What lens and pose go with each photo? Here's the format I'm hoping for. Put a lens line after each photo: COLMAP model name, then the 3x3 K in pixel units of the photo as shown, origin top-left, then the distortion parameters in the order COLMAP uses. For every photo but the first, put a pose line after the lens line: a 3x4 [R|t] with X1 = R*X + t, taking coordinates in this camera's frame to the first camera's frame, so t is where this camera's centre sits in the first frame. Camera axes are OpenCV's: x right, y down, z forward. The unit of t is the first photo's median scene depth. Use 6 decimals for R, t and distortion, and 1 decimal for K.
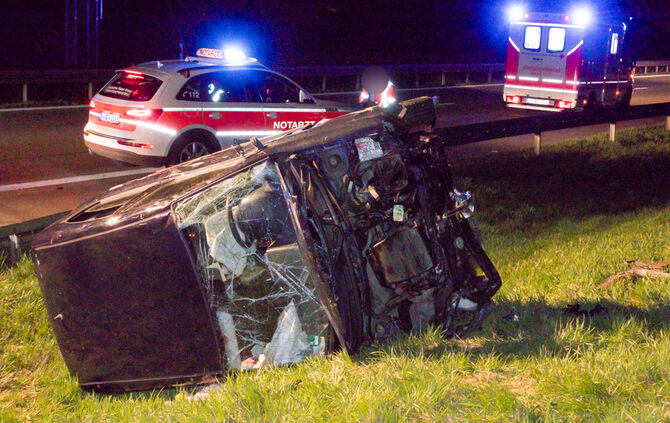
lens RADIAL K [[1044.6, 0, 335.9], [0, 1044.6, 212.0], [0, 0, 1]] dist [0.066680, 0.000000]
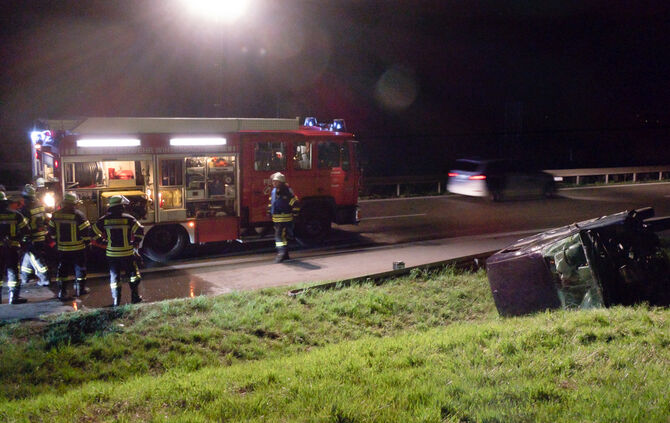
lens RADIAL K [[700.3, 0, 336.0], [0, 700.3, 212.1], [0, 0, 1]] dist [-0.019505, 0.000000]
pose [[0.888350, 0.019874, -0.458737, 0.180014], [-0.046035, 0.997884, -0.045916, 0.006963], [0.456854, 0.061908, 0.887385, -0.753742]]
